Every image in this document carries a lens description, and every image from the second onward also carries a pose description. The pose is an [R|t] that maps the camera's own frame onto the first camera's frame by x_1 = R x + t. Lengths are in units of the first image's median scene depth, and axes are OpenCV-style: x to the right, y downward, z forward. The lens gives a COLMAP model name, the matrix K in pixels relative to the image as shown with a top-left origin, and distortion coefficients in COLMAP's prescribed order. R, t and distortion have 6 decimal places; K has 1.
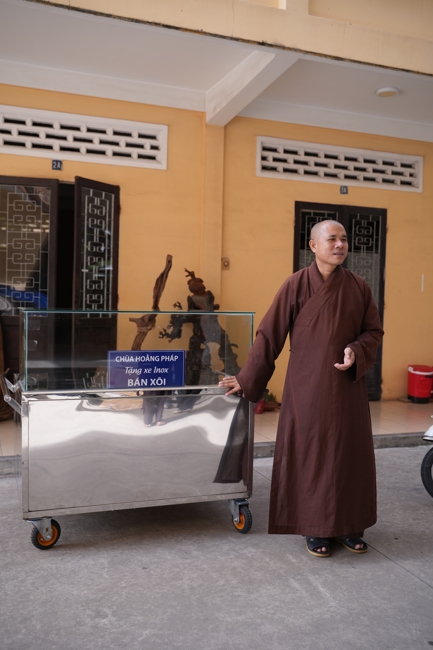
lens RADIAL K [[669.8, 0, 217.4], [0, 669.8, 308.5], [0, 0, 1]] dist [-0.003181, -0.001281]
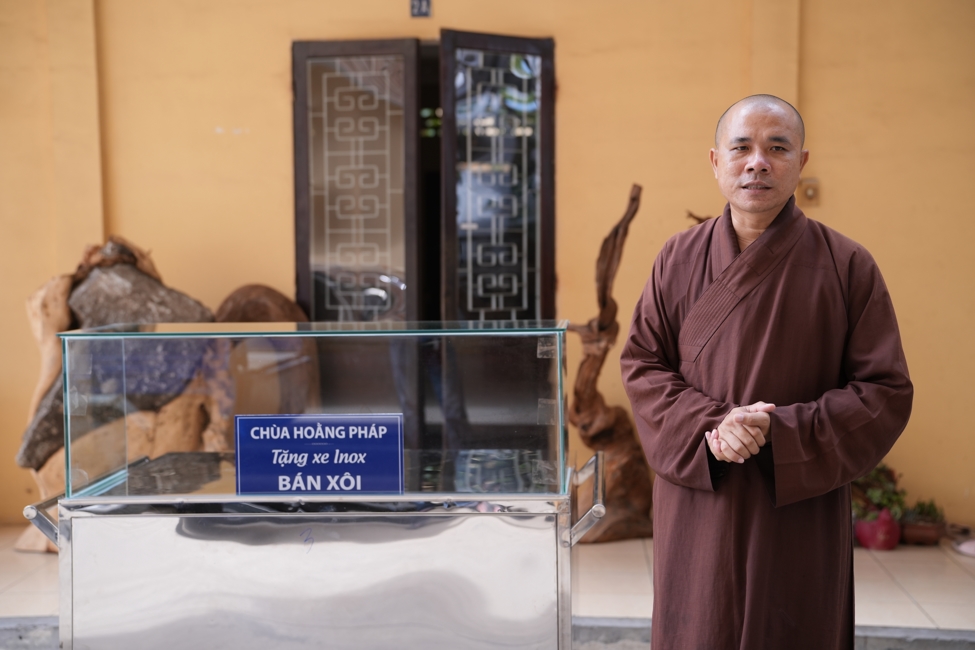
lens RADIAL K [[1422.6, 0, 487.5], [0, 1422.6, 325.0], [0, 0, 1]] dist [0.165018, 0.020840]
pose [[0.900614, -0.008283, -0.434541, 0.420862], [0.023015, 0.999325, 0.028650, -0.025155], [0.434010, -0.035804, 0.900196, 0.149567]]
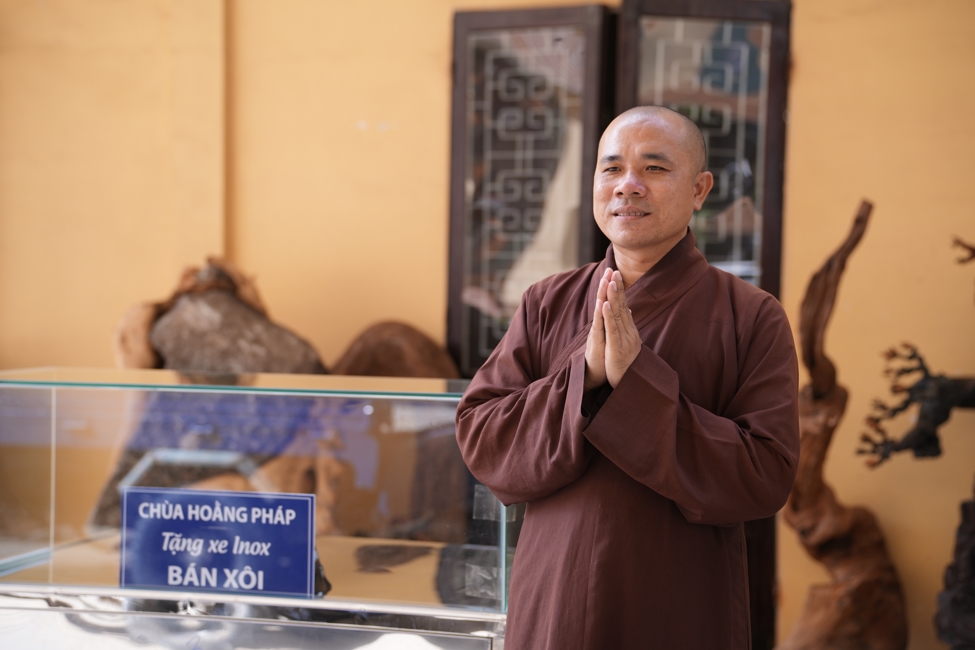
lens RADIAL K [[1903.8, 0, 487.5], [0, 1903.8, 325.0], [0, 0, 1]] dist [0.388538, 0.093470]
pose [[0.747867, 0.007764, -0.663803, 0.688614], [-0.008978, 0.999958, 0.001581, -0.031119], [0.663787, 0.004777, 0.747906, 0.291574]]
